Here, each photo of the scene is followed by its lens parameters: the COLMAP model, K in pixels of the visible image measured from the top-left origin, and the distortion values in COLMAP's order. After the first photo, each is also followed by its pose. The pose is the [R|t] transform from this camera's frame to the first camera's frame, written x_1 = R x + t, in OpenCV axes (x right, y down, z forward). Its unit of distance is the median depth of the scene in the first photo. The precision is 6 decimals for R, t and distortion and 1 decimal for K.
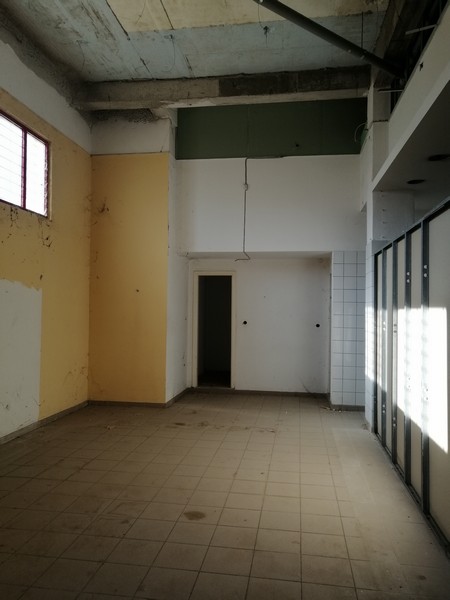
lens RADIAL K [[467.6, 0, 225.0], [0, 467.6, 300.0], [0, 0, 1]] dist [-0.013505, 0.050750]
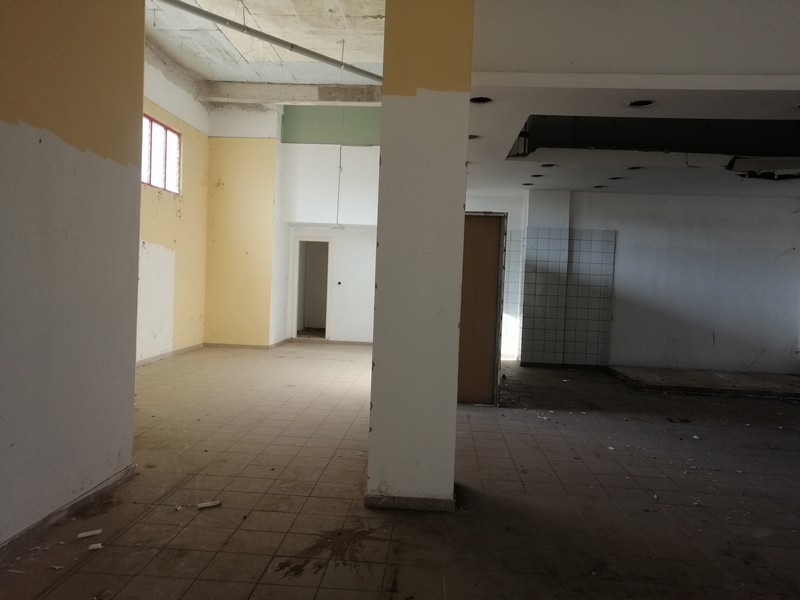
lens RADIAL K [[623.4, 0, 400.8], [0, 623.4, 295.3], [0, 0, 1]] dist [-0.013505, 0.050750]
pose [[0.994929, 0.025373, 0.097326, 0.054857], [-0.030511, 0.998198, 0.051672, -0.006701], [-0.095840, -0.054380, 0.993910, -0.661251]]
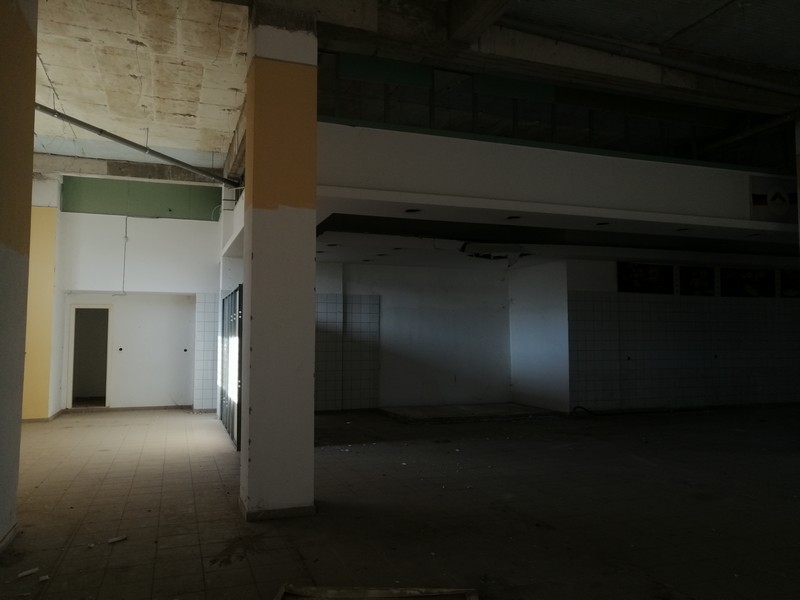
lens RADIAL K [[623.4, 0, 400.8], [0, 623.4, 295.3], [0, 0, 1]] dist [-0.013505, 0.050750]
pose [[0.874764, 0.021992, 0.484051, -0.120961], [0.000935, 0.998891, -0.047073, -0.014668], [-0.484549, 0.041631, 0.873773, -0.842871]]
